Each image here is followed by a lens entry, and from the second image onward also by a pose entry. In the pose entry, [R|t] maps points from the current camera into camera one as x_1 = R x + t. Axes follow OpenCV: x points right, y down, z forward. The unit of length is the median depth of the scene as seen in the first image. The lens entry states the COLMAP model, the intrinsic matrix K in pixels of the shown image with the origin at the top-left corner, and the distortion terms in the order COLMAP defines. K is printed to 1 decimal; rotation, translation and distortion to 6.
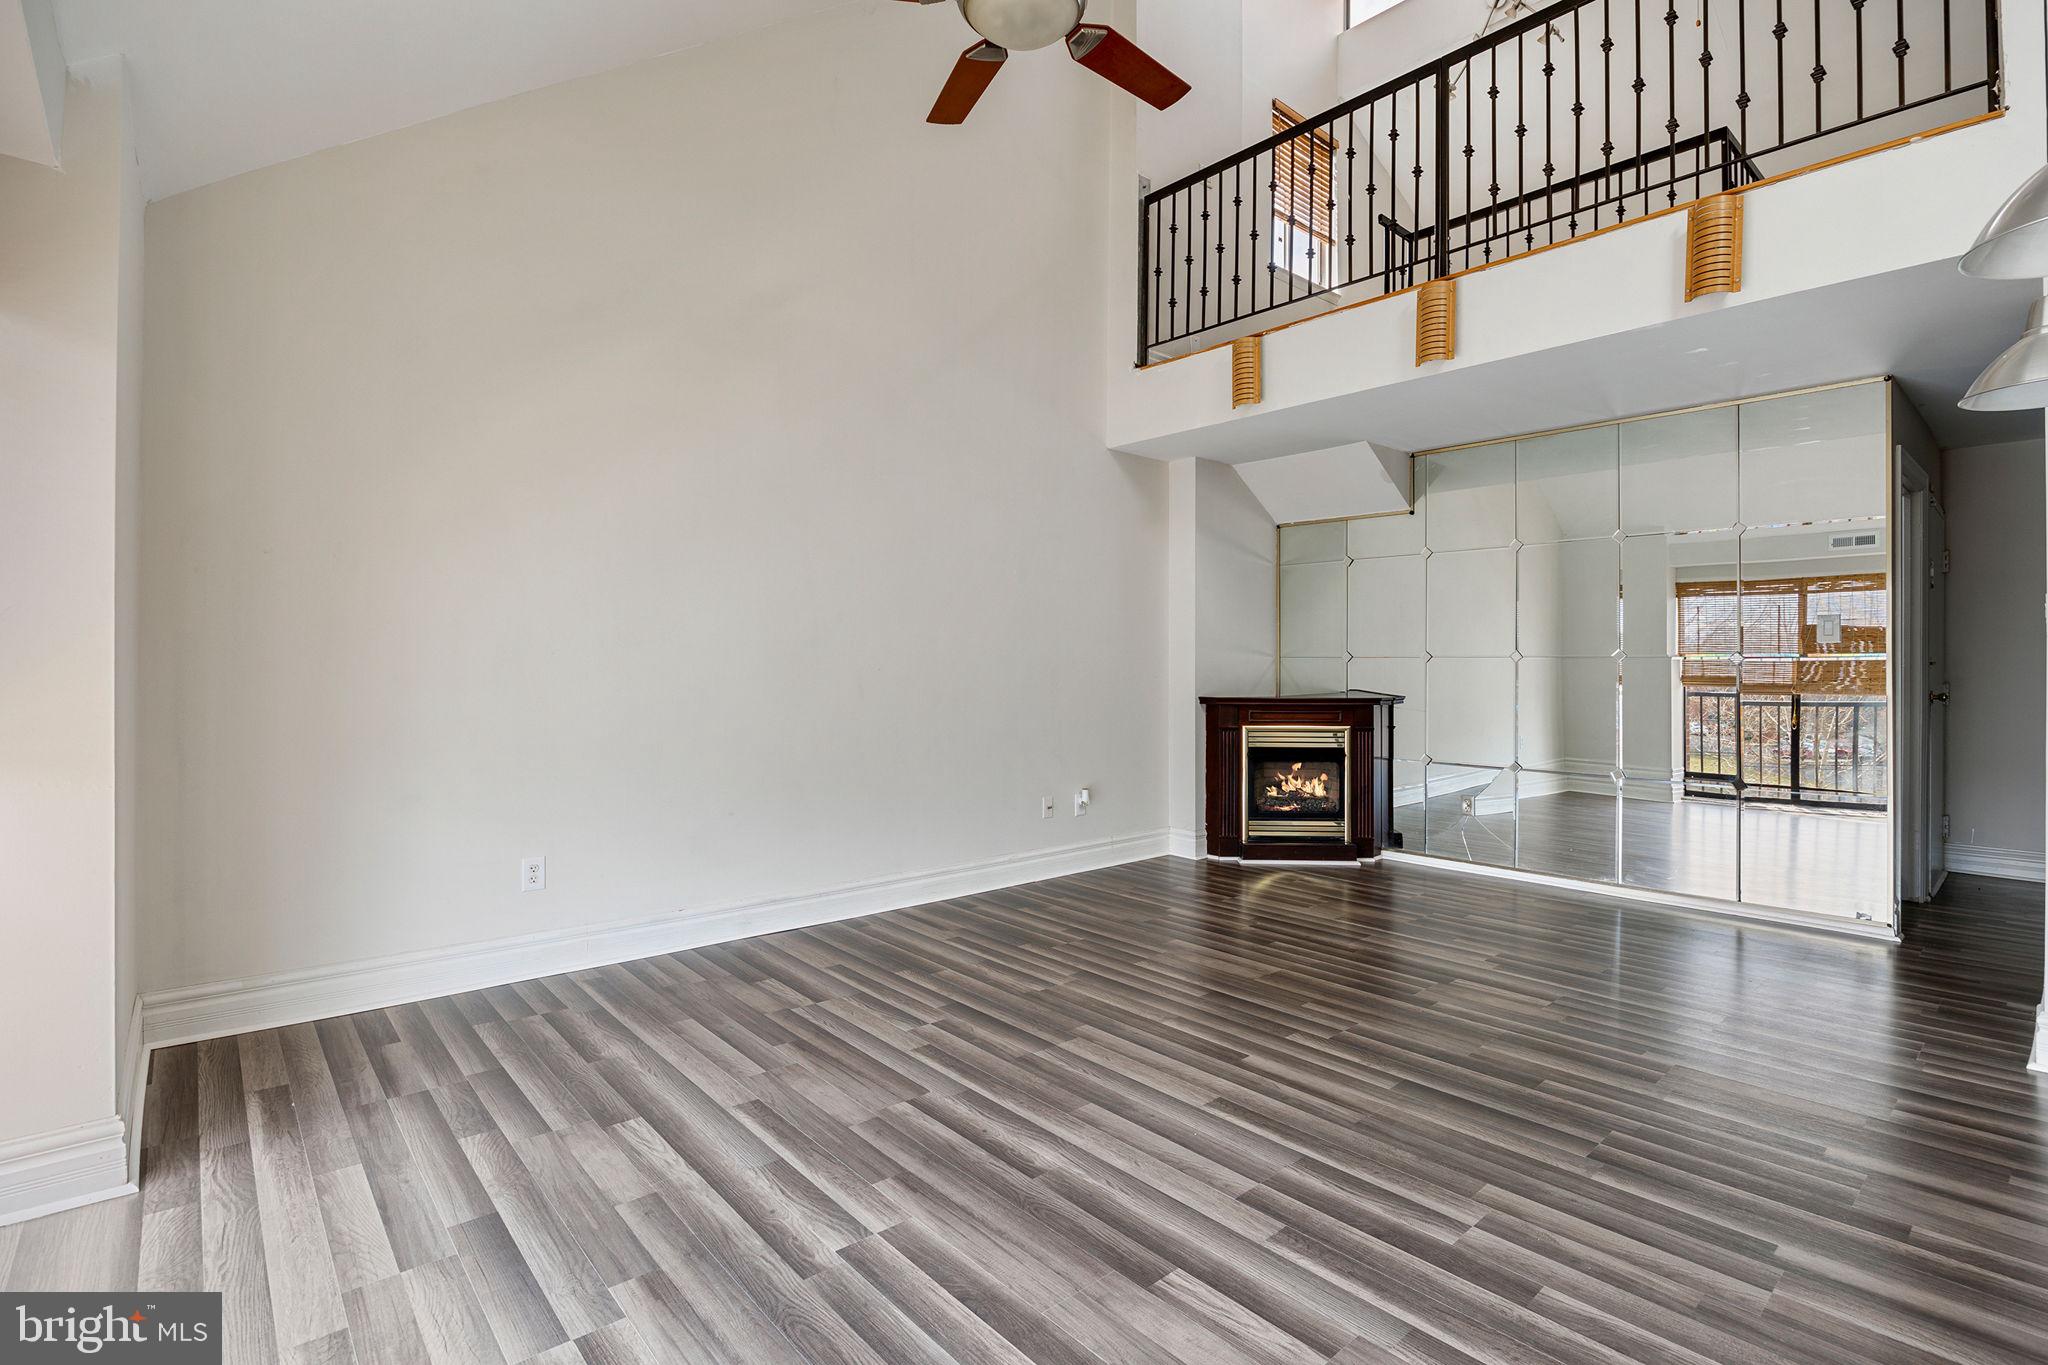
lens RADIAL K [[1005.7, 0, 1029.6], [0, 1005.7, 659.1], [0, 0, 1]] dist [-0.002439, 0.000385]
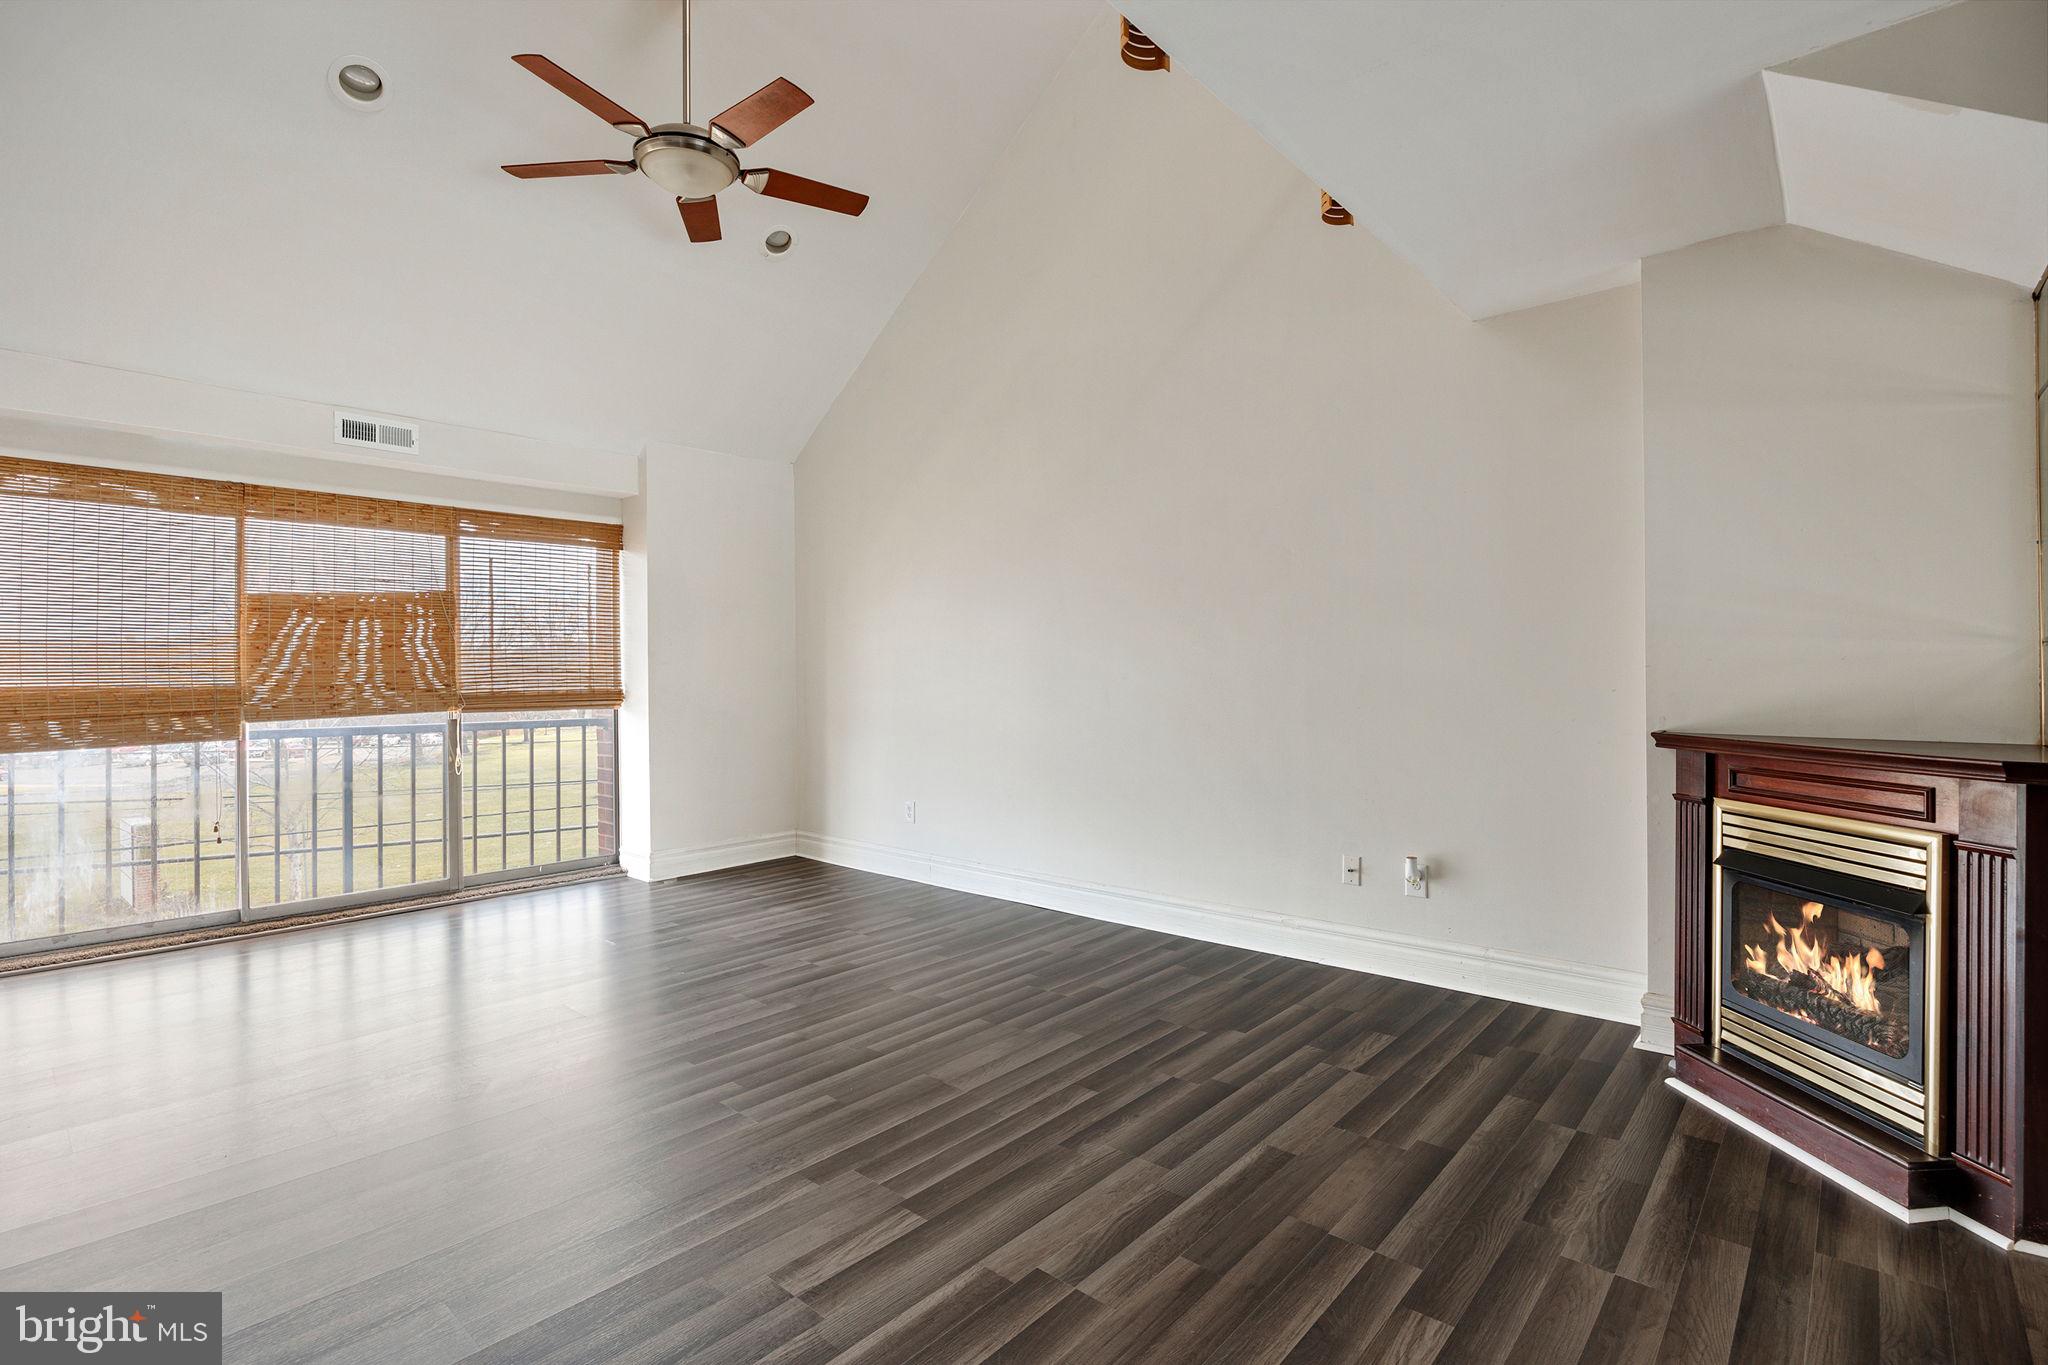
lens RADIAL K [[1005.7, 0, 1029.6], [0, 1005.7, 659.1], [0, 0, 1]] dist [-0.002439, 0.000385]
pose [[0.077402, -0.024502, -0.996699, 0.928273], [0.002940, 0.999699, -0.024347, 0.020786], [0.996996, -0.001046, 0.077451, 0.949122]]
